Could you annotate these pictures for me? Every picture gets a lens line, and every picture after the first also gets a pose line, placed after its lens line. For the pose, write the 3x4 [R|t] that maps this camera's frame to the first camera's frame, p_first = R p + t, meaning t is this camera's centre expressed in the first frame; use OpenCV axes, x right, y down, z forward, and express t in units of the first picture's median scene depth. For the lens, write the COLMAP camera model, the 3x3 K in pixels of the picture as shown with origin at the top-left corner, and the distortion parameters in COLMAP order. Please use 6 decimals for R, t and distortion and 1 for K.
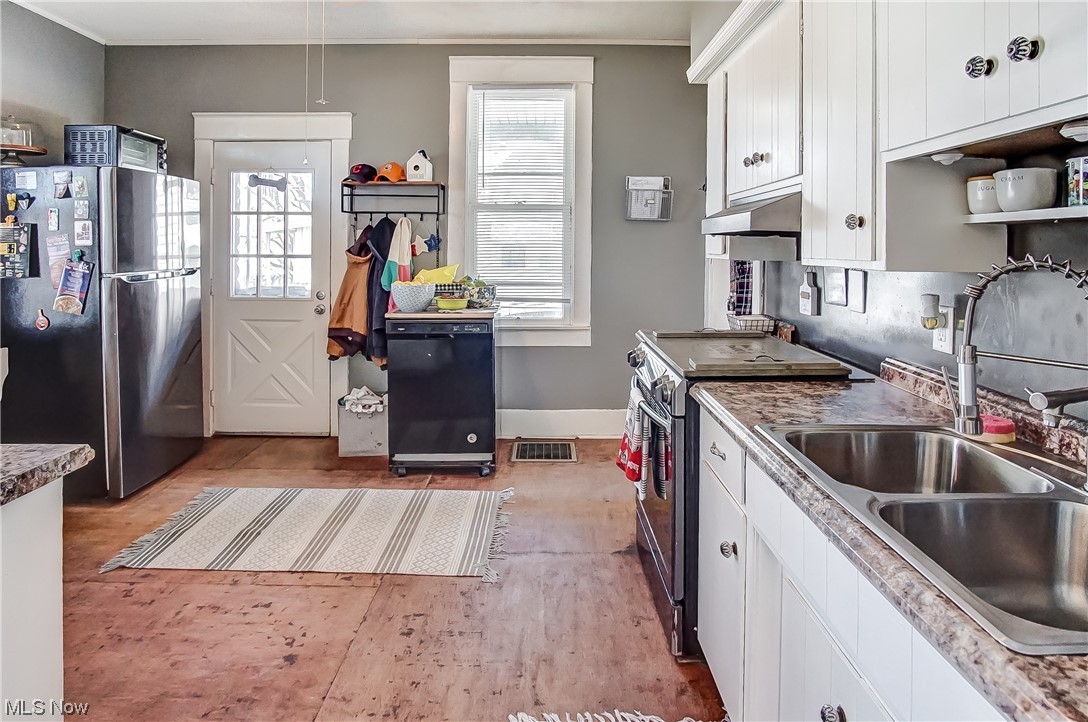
lens RADIAL K [[621.9, 0, 565.7], [0, 621.9, 374.1], [0, 0, 1]] dist [-0.028654, 0.001457]
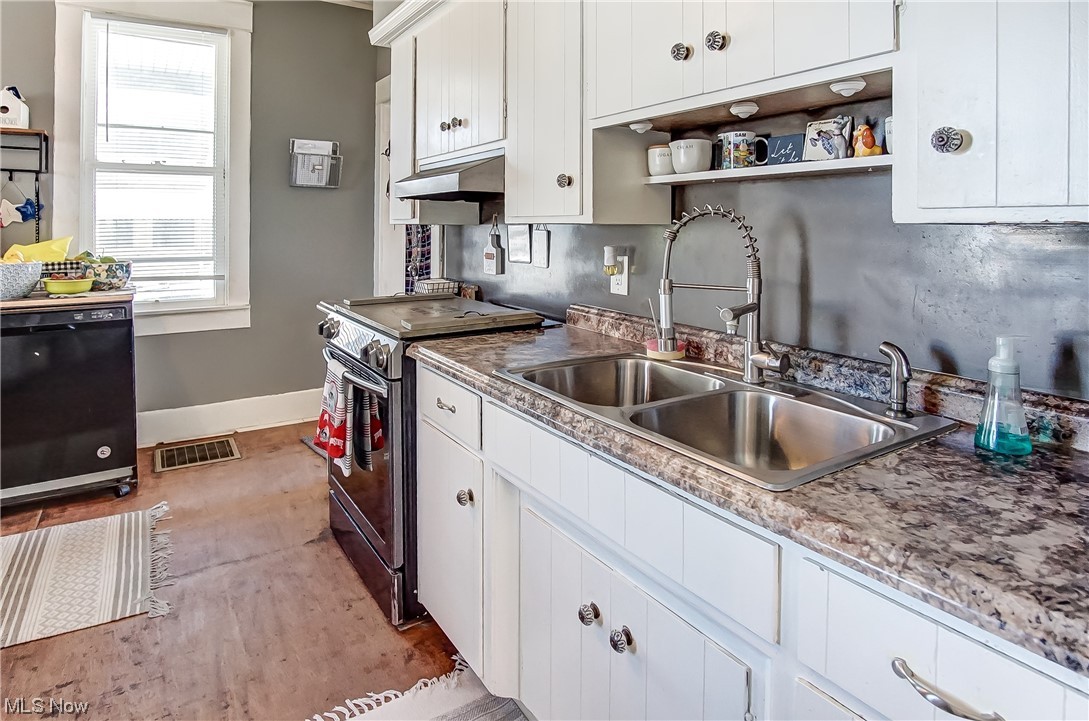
lens RADIAL K [[612.9, 0, 540.5], [0, 612.9, 349.3], [0, 0, 1]] dist [-0.033552, 0.010585]
pose [[0.849495, -0.104250, 0.517195, -0.102889], [0.106478, 0.993989, 0.025466, 0.016659], [-0.516741, 0.033436, 0.855489, 0.033172]]
